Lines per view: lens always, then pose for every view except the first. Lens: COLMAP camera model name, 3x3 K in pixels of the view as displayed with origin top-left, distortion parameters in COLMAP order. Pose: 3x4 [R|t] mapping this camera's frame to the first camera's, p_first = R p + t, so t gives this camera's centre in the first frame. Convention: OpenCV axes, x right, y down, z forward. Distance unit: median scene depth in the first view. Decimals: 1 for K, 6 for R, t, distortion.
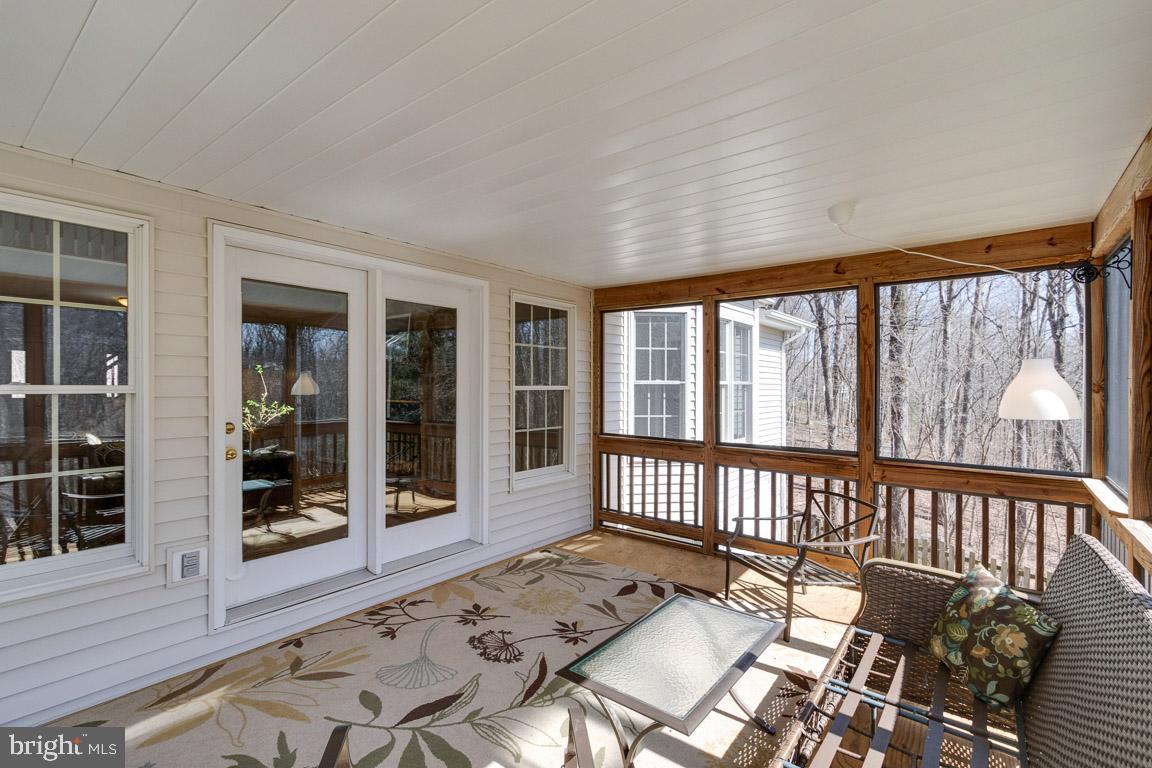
lens RADIAL K [[527.5, 0, 571.1], [0, 527.5, 386.3], [0, 0, 1]] dist [0.006600, -0.000959]
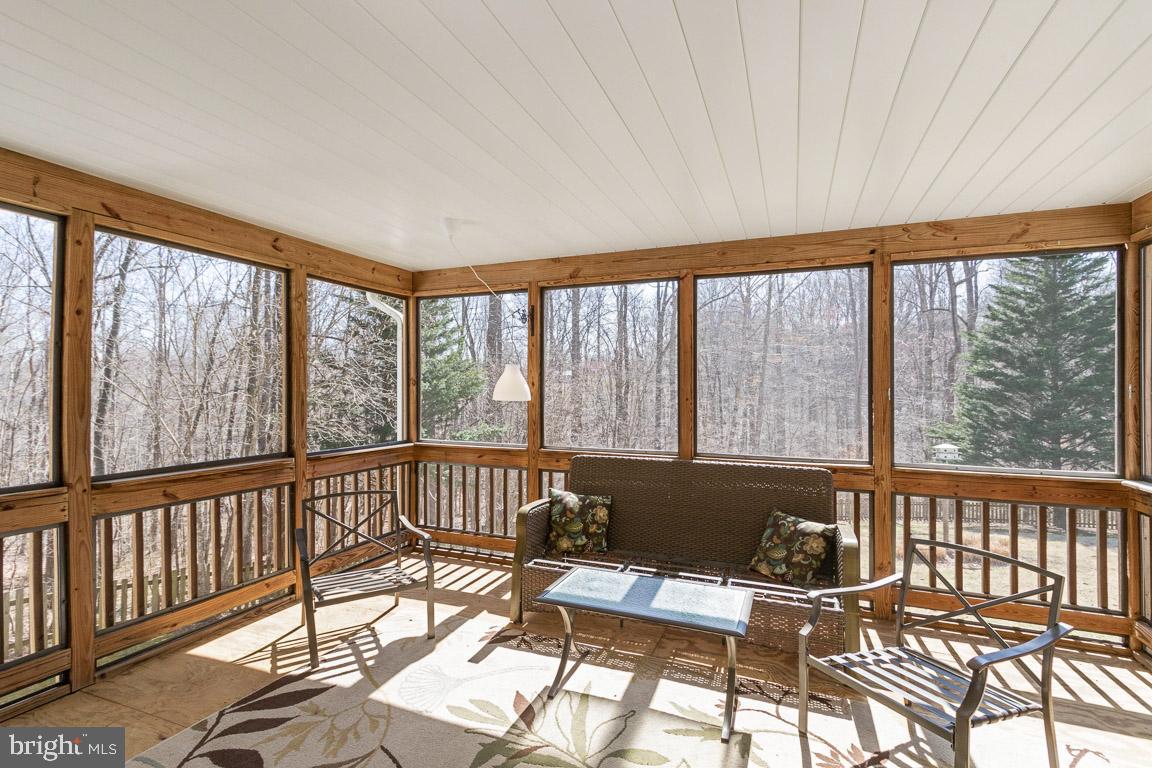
lens RADIAL K [[527.5, 0, 570.8], [0, 527.5, 386.4], [0, 0, 1]] dist [0.006600, -0.000959]
pose [[-0.266241, 0.003033, 0.963902, -0.491243], [0.003870, 0.999990, -0.002077, 0.015979], [-0.963899, 0.003177, -0.266250, 0.820529]]
